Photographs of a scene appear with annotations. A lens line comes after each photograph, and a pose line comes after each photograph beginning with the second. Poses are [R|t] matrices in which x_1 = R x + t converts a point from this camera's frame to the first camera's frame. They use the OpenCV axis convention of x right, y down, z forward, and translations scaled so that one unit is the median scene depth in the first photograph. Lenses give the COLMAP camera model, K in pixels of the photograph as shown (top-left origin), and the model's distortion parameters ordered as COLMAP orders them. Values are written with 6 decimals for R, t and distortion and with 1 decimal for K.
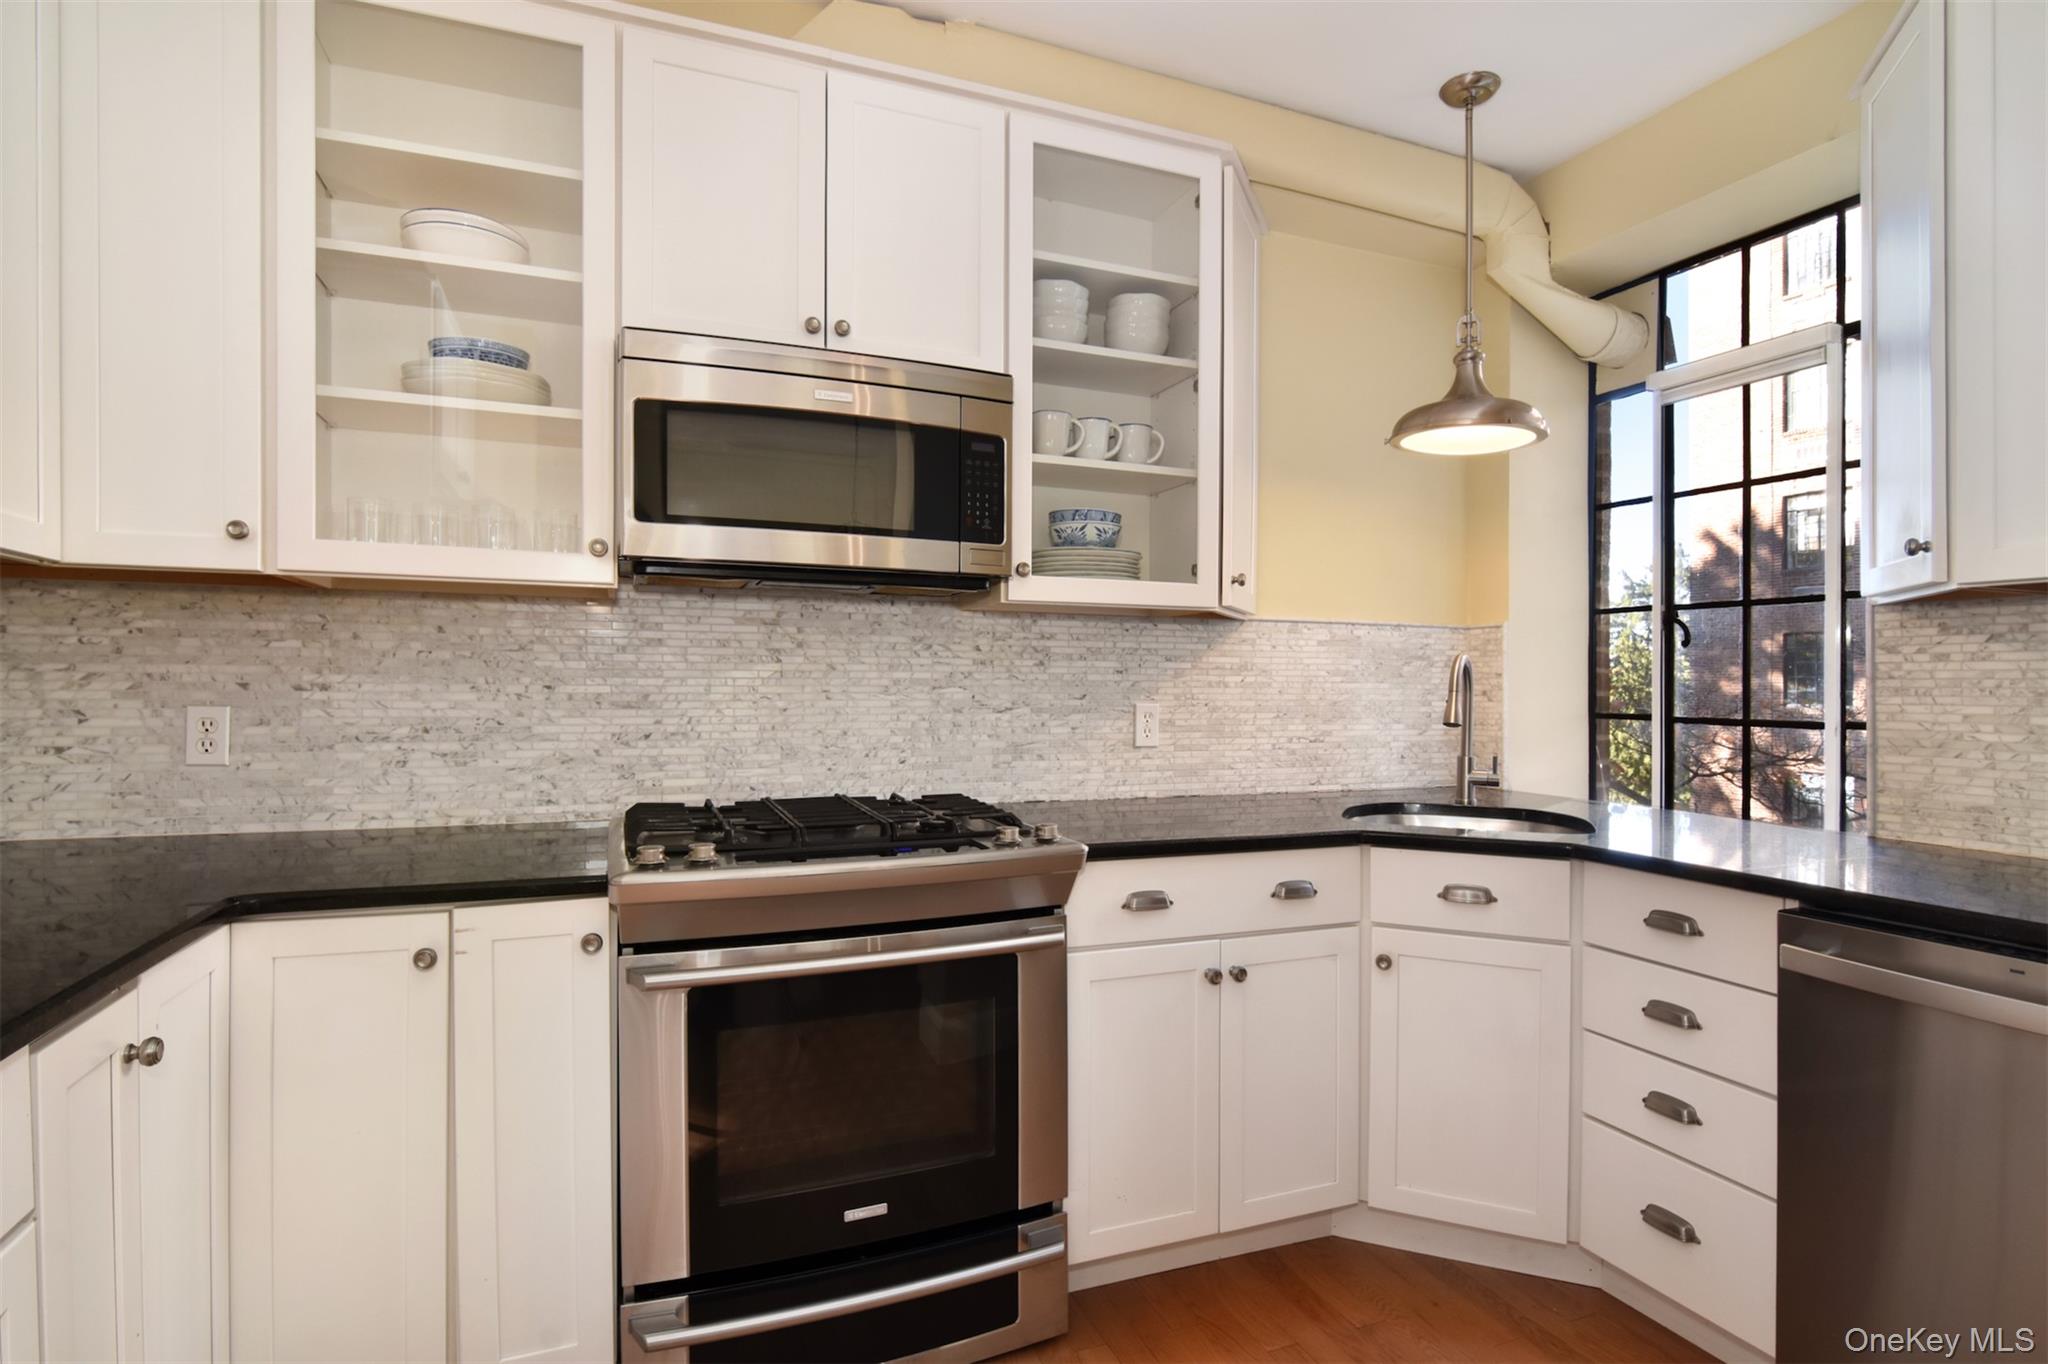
lens RADIAL K [[1003.4, 0, 1019.9], [0, 1003.4, 676.5], [0, 0, 1]] dist [-0.009472, -0.004406]
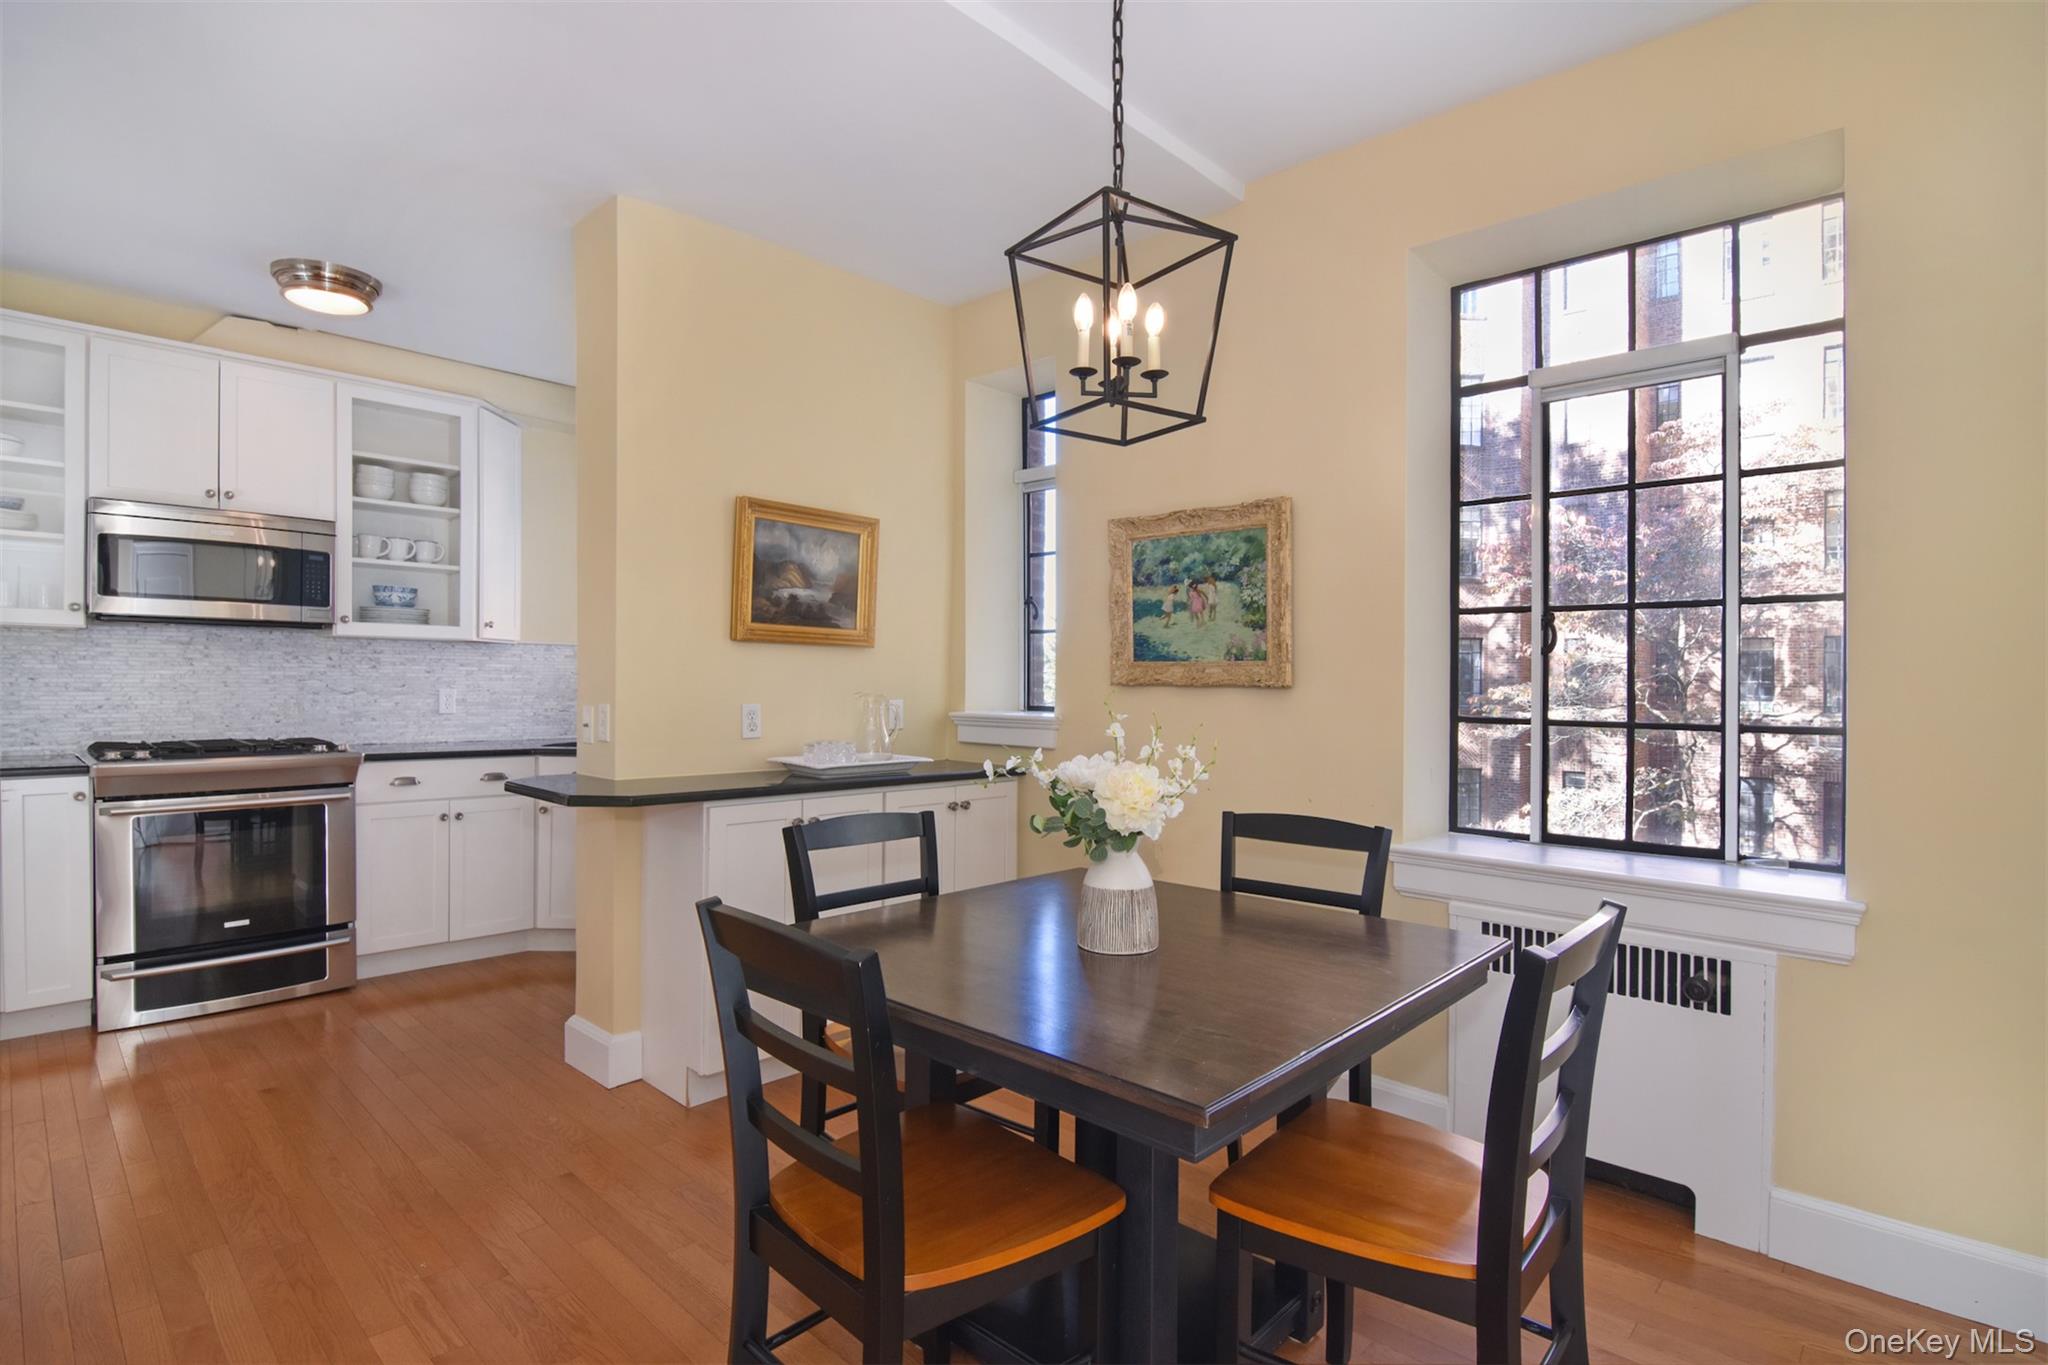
lens RADIAL K [[1003.4, 0, 1016.3], [0, 1003.4, 686.5], [0, 0, 1]] dist [-0.009472, -0.004406]
pose [[0.909313, 0.001238, 0.416112, 0.351476], [-0.006664, 0.999911, 0.011589, -0.007297], [-0.416061, -0.013311, 0.909240, -1.201391]]
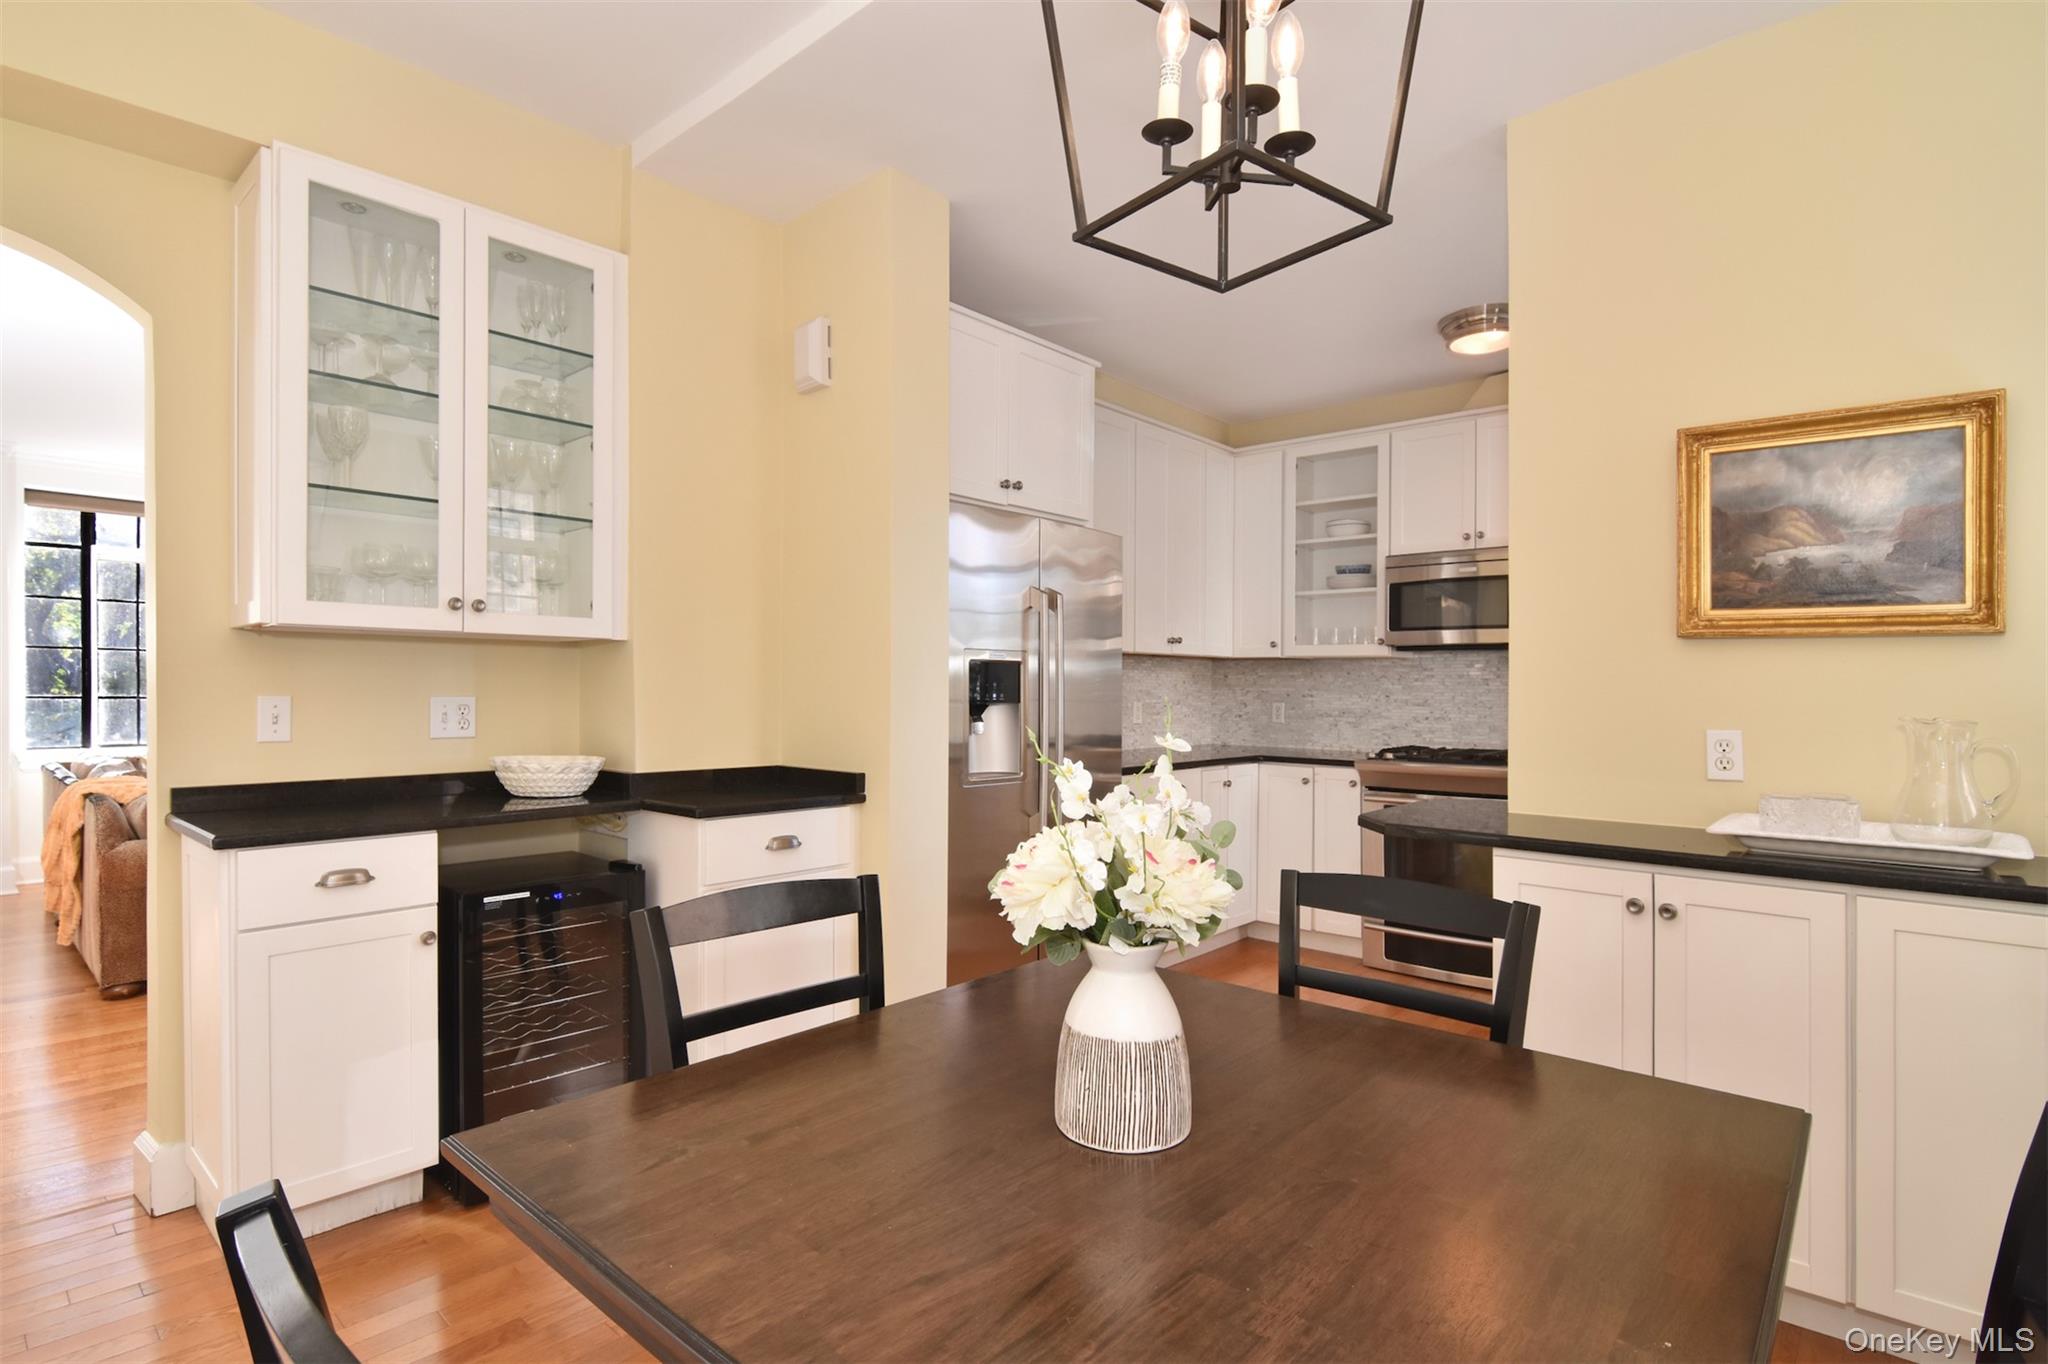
lens RADIAL K [[1003.4, 0, 1024.8], [0, 1003.4, 688.6], [0, 0, 1]] dist [-0.009472, -0.004406]
pose [[0.458092, -0.002363, -0.888901, 1.141577], [-0.001280, 0.999994, -0.003318, 0.001096], [0.888904, 0.002658, 0.458086, -0.782506]]
